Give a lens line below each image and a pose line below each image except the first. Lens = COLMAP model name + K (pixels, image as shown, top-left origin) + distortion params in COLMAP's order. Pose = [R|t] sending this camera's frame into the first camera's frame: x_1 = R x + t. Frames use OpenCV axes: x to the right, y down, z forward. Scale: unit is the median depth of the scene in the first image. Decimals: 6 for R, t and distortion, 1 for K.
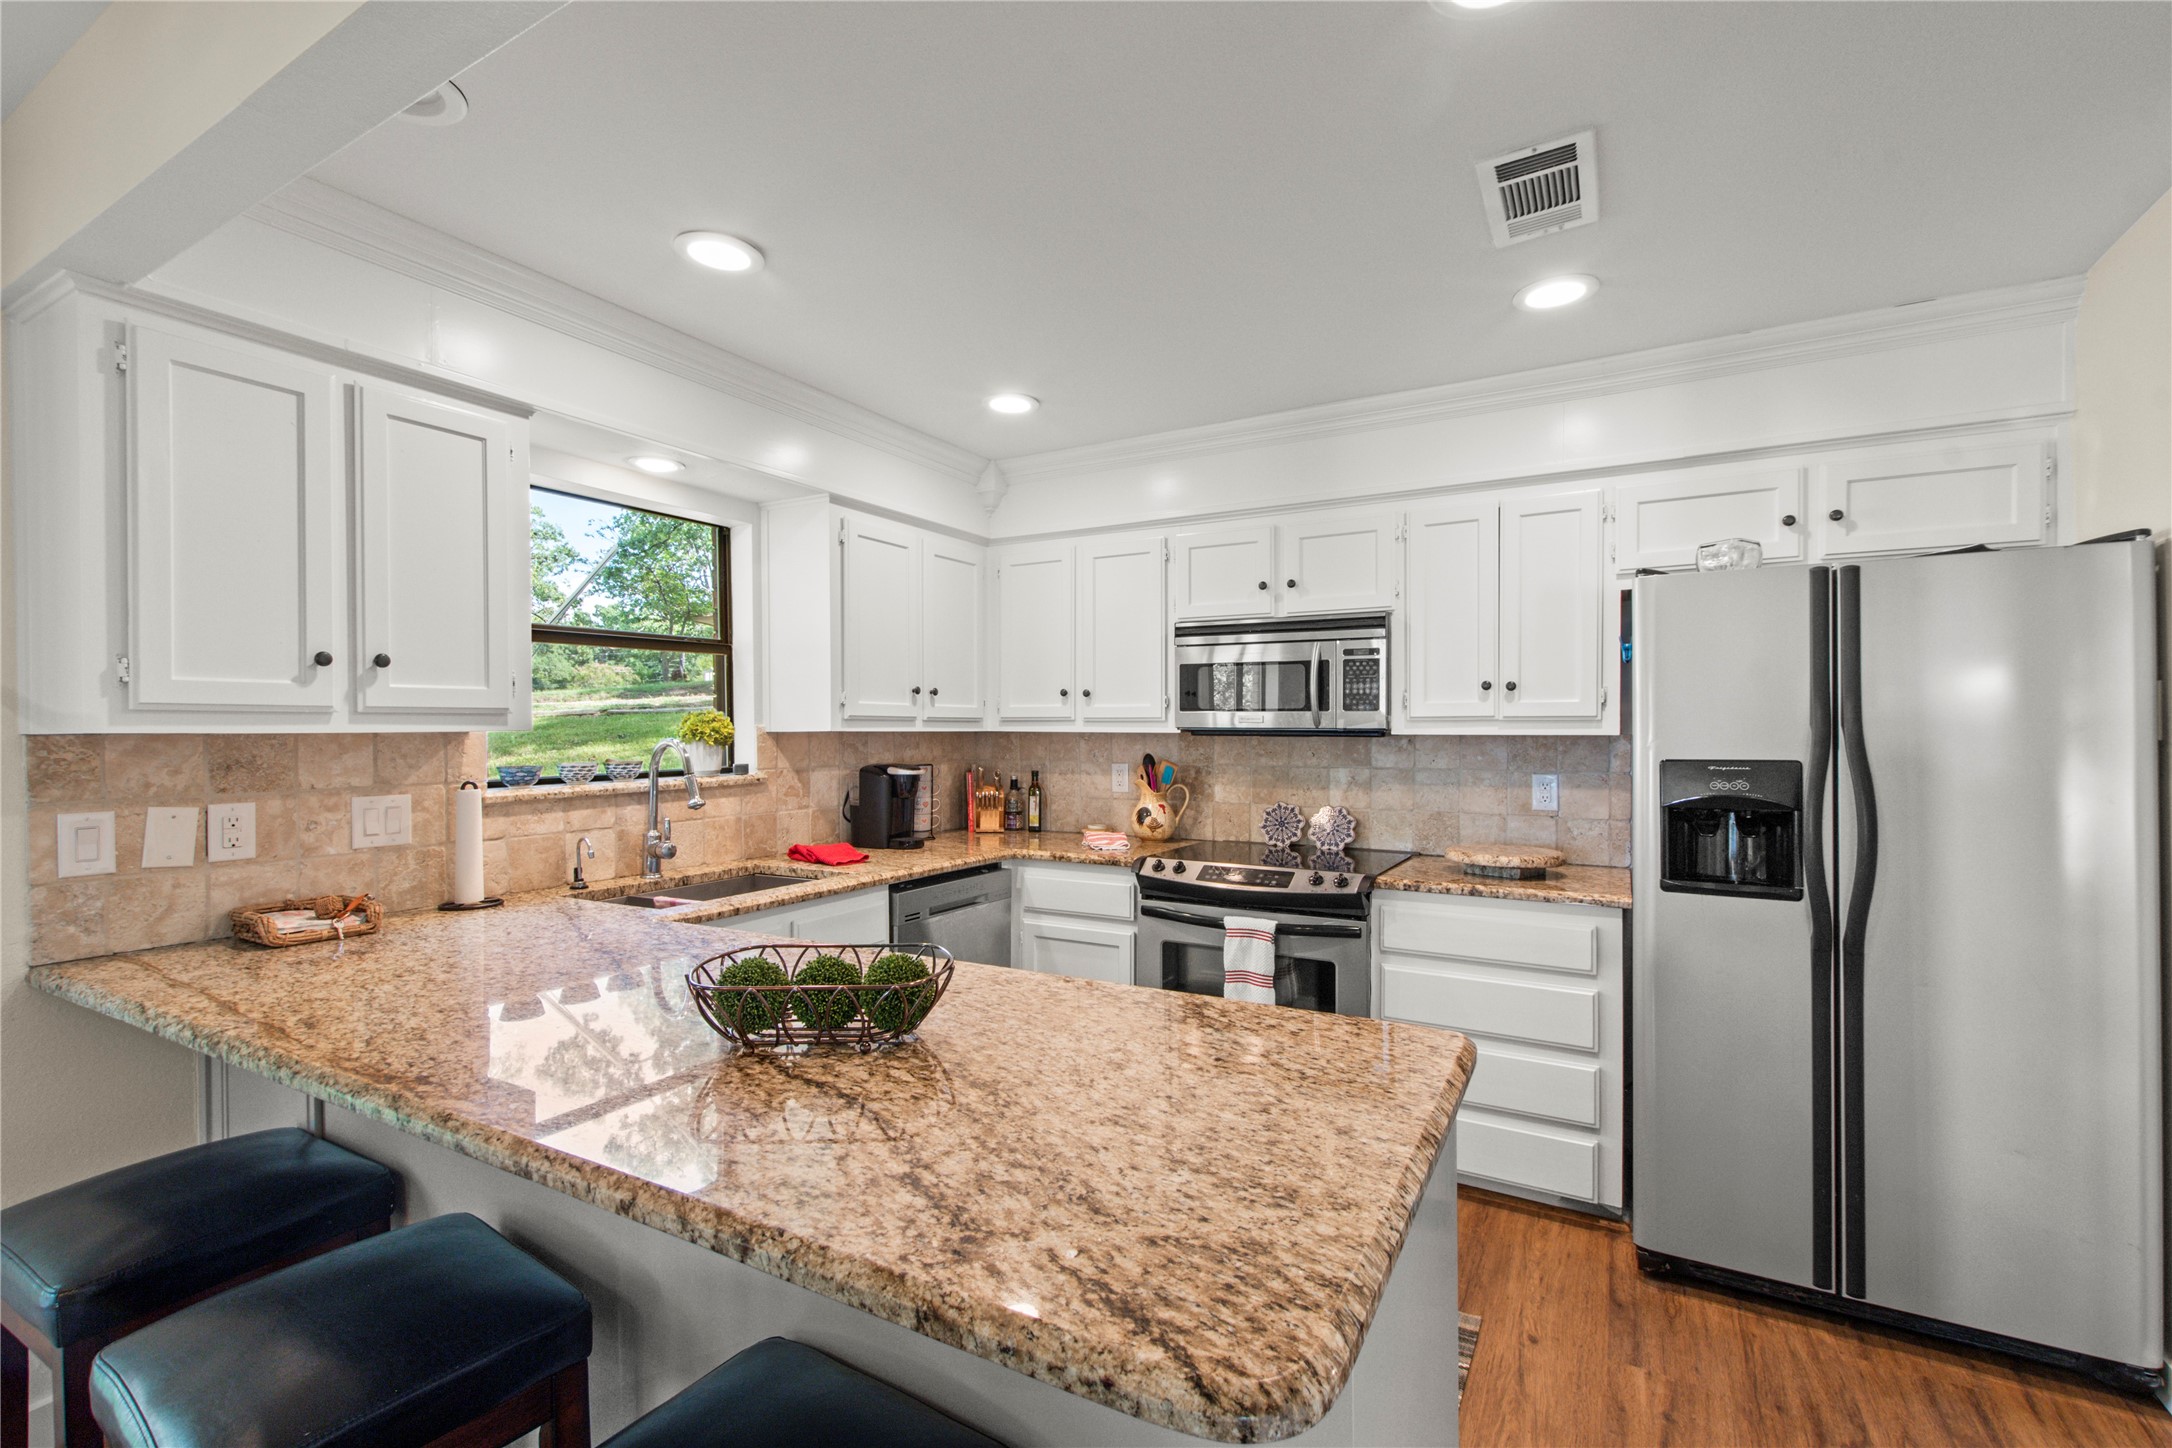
lens RADIAL K [[940.0, 0, 1086.5], [0, 940.0, 733.6], [0, 0, 1]] dist [0.002923, 0.000063]
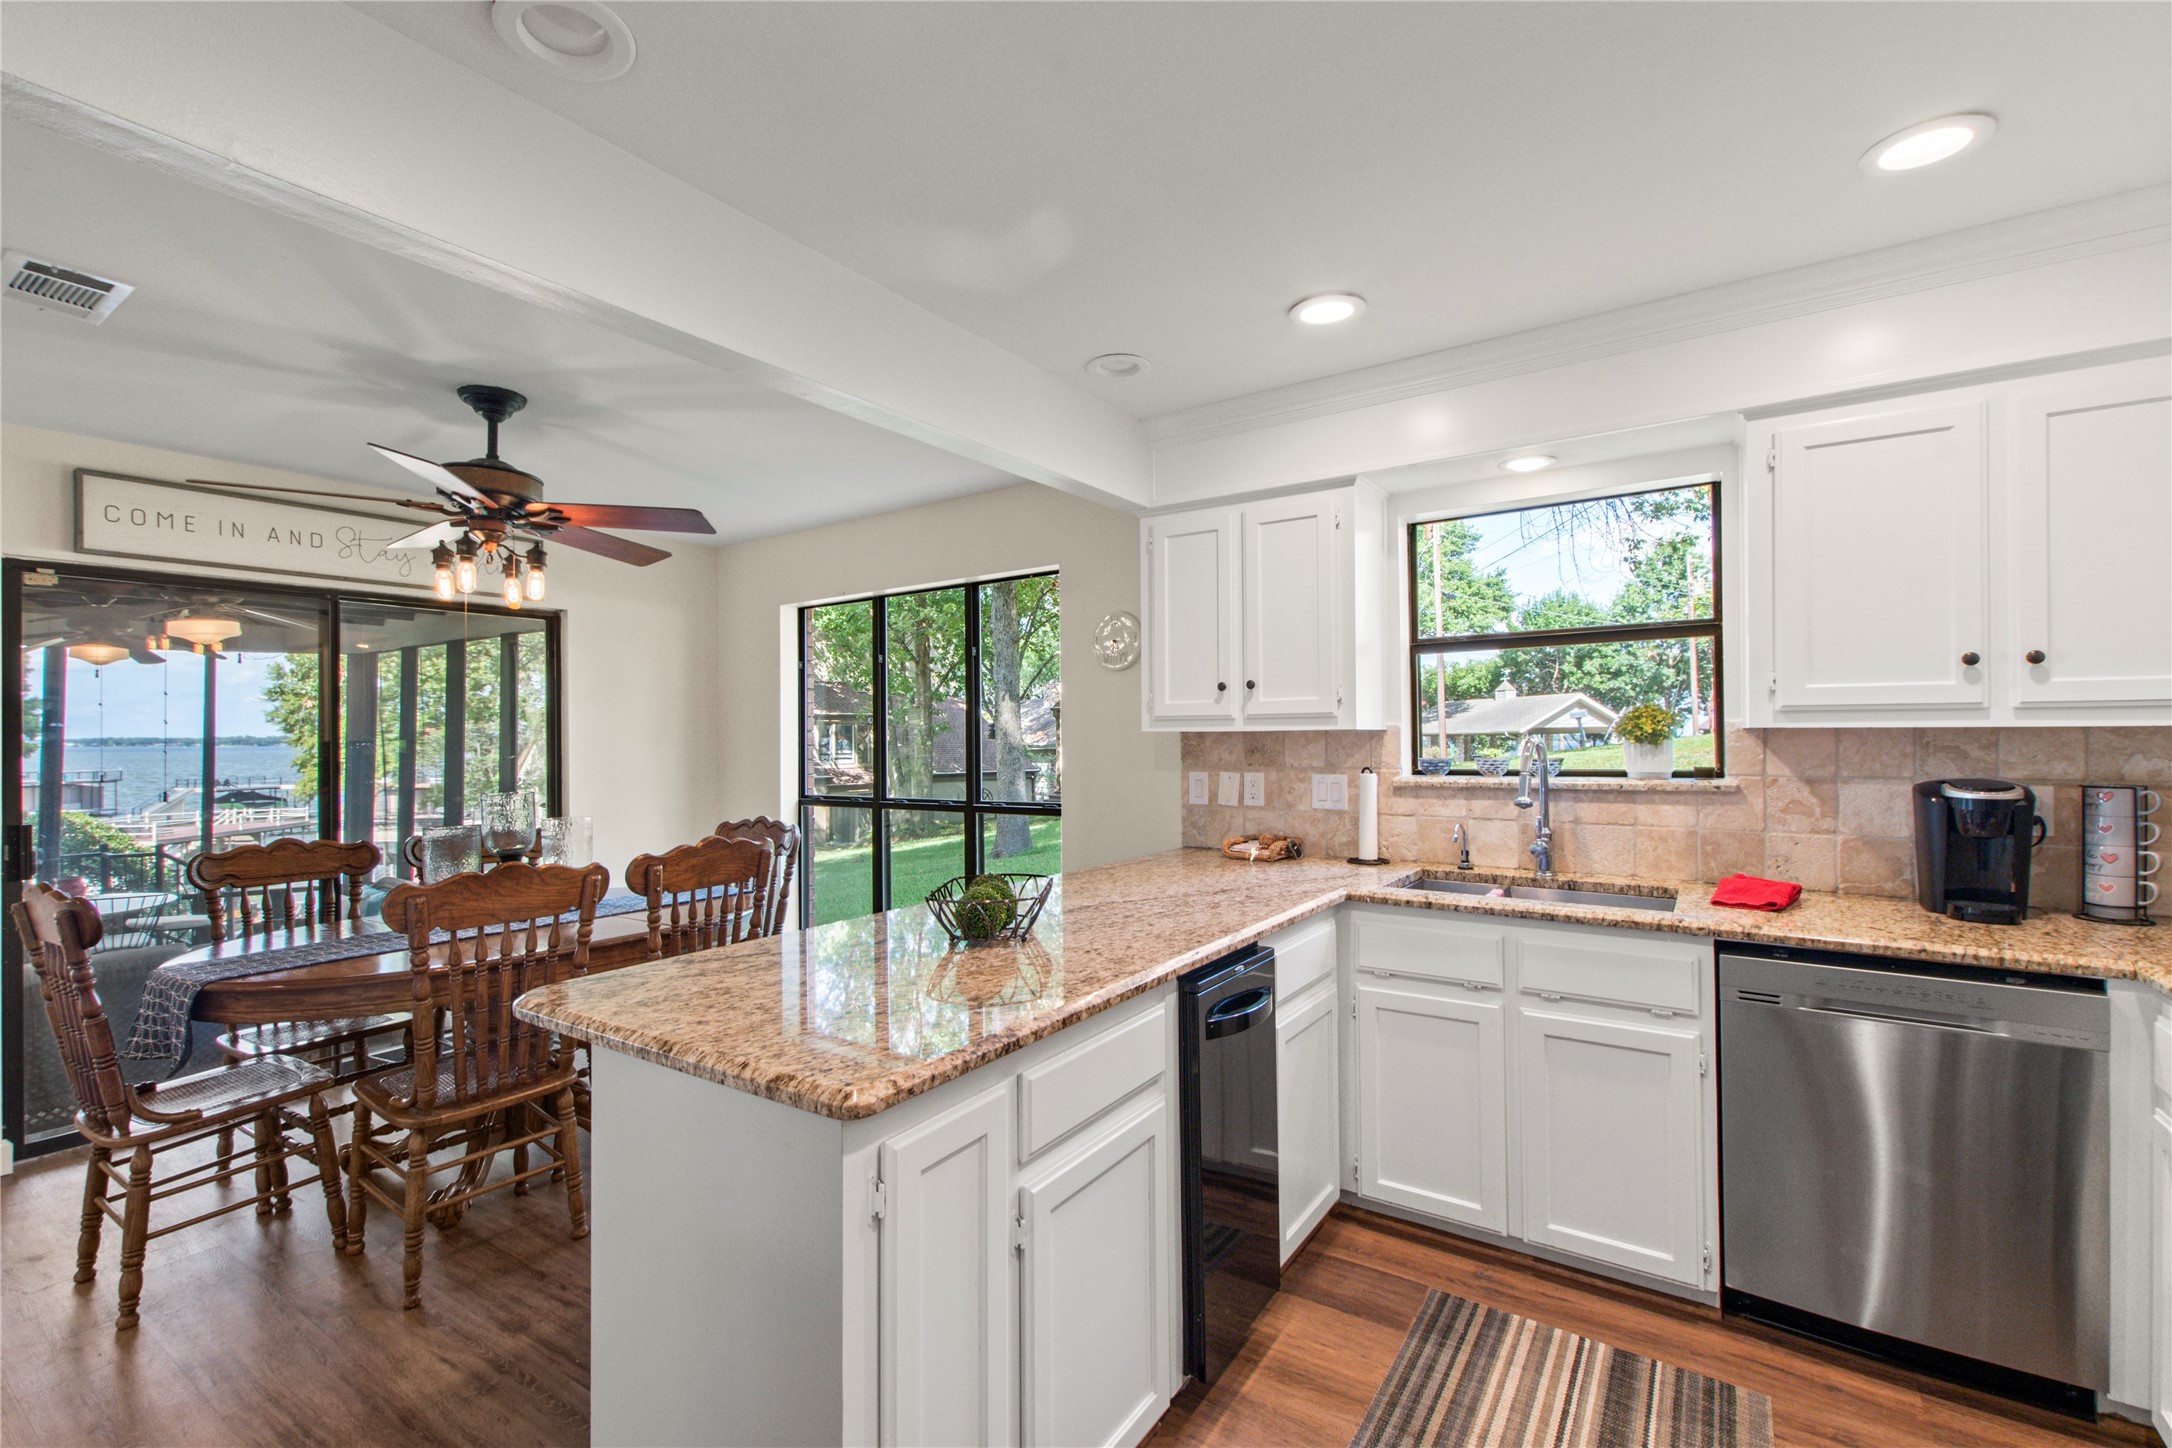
lens RADIAL K [[940.0, 0, 1086.5], [0, 940.0, 733.6], [0, 0, 1]] dist [0.002923, 0.000063]
pose [[-0.069950, 0.006534, -0.997529, 0.528408], [0.004144, 0.999972, 0.006260, -0.005108], [0.997542, -0.003696, -0.069975, 0.541669]]
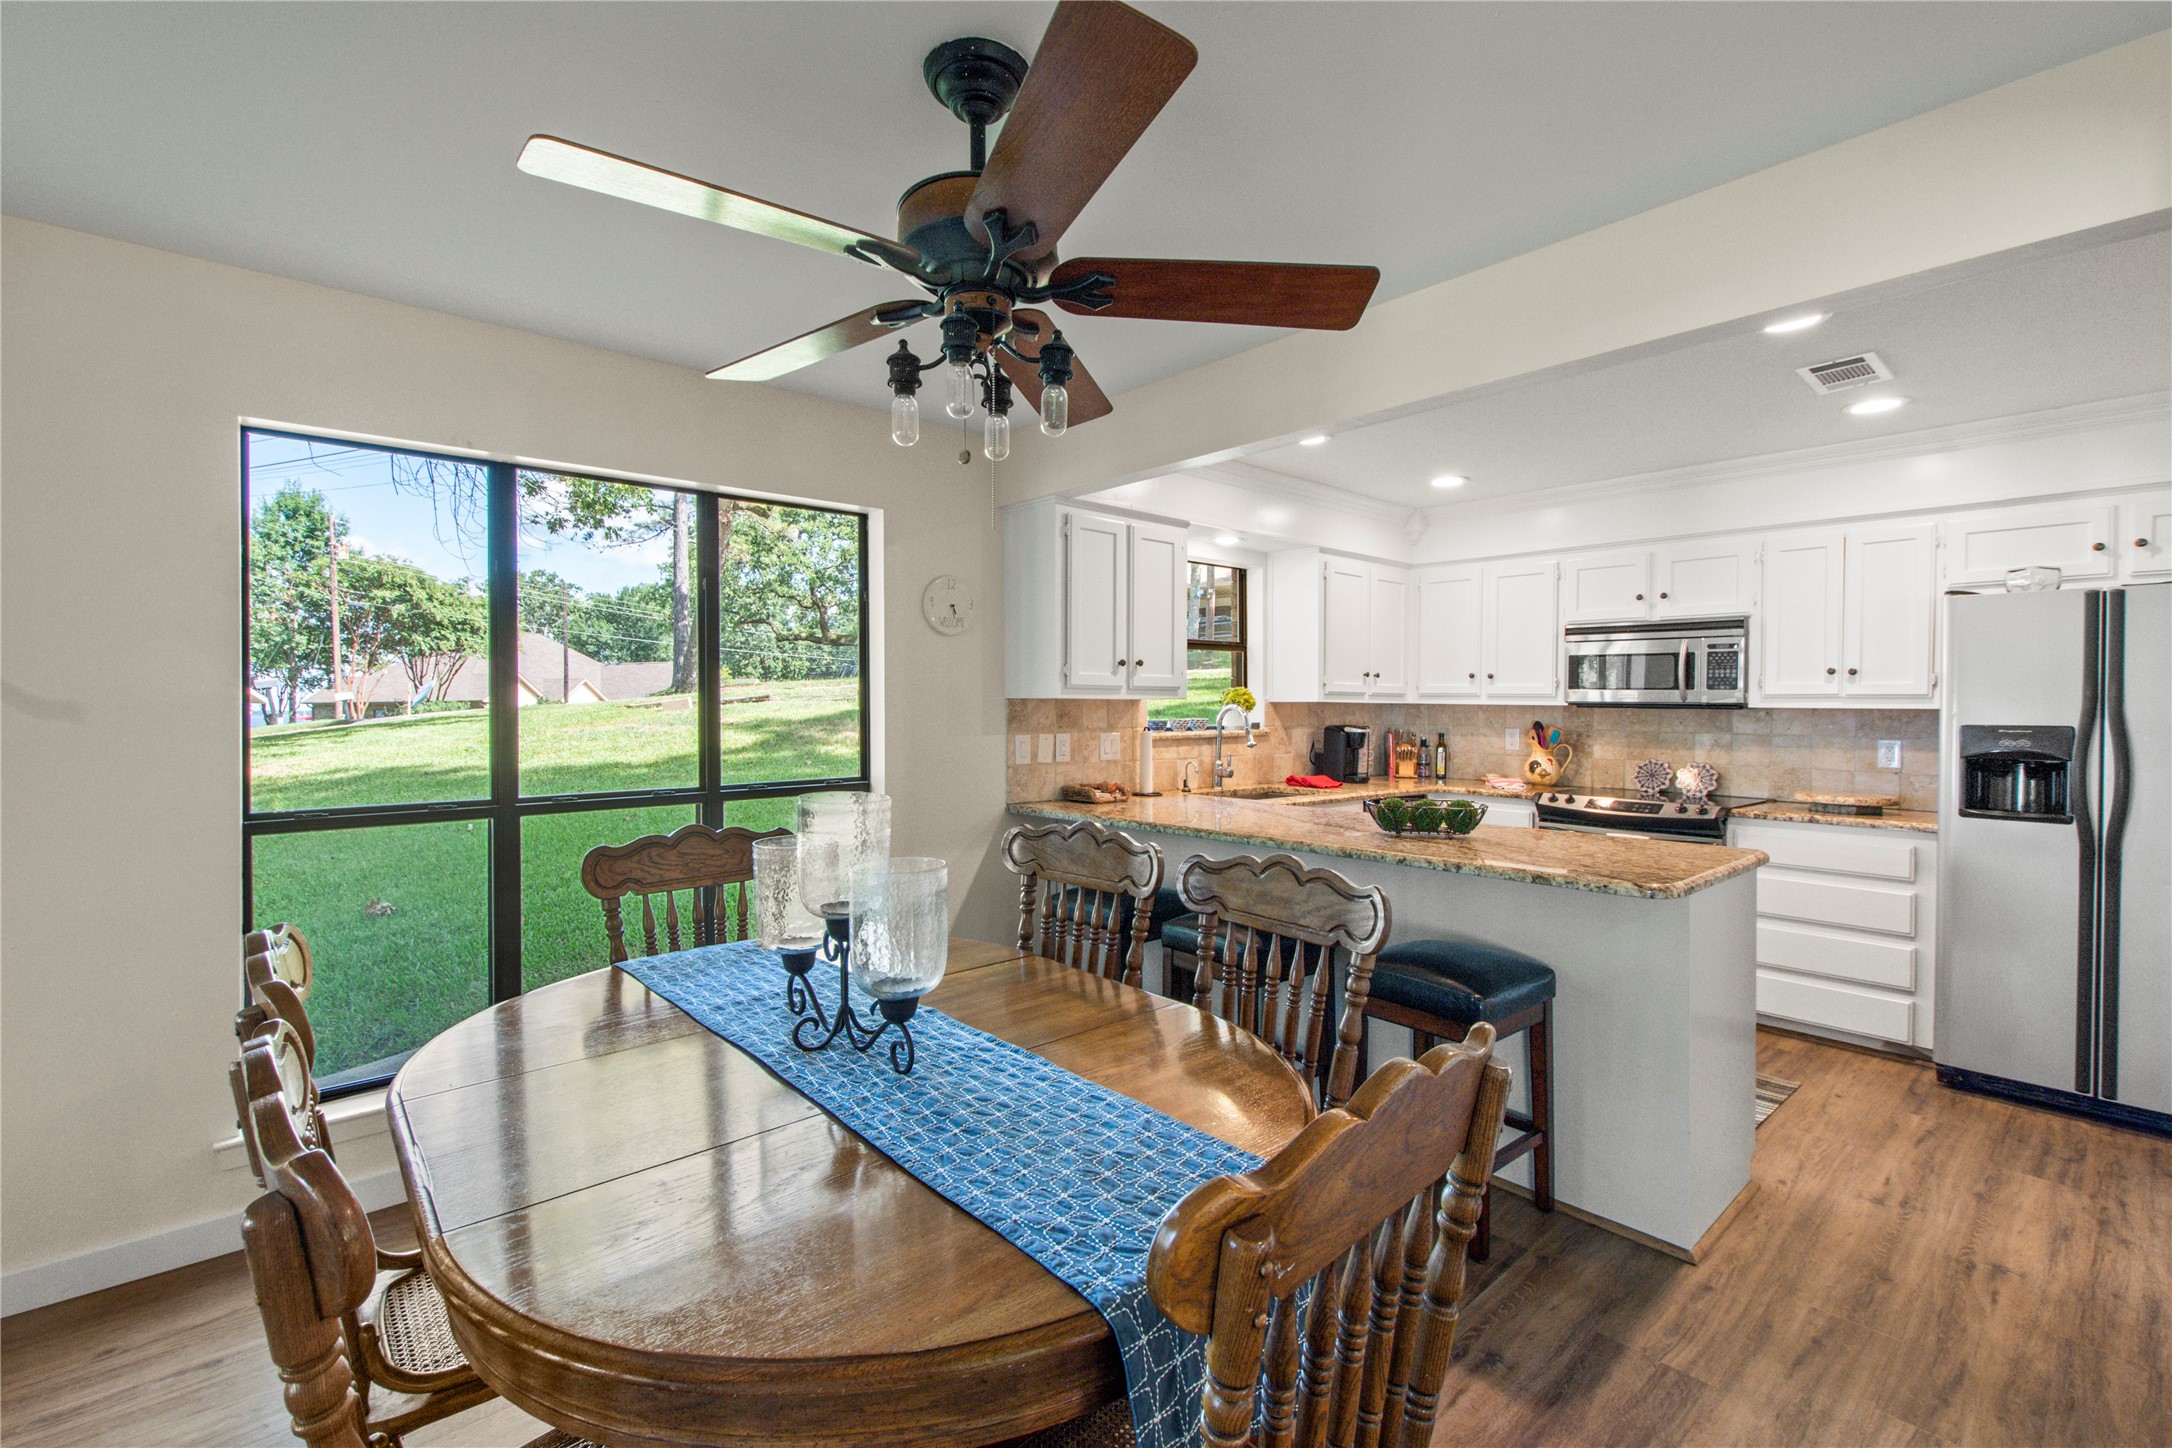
lens RADIAL K [[938.2, 0, 1082.4], [0, 938.2, 716.5], [0, 0, 1]] dist [0.003222, -0.000343]
pose [[0.945587, 0.012862, -0.325114, -0.141040], [-0.010476, 0.999904, 0.009086, 0.012106], [0.325200, -0.005186, 0.945631, -0.589912]]
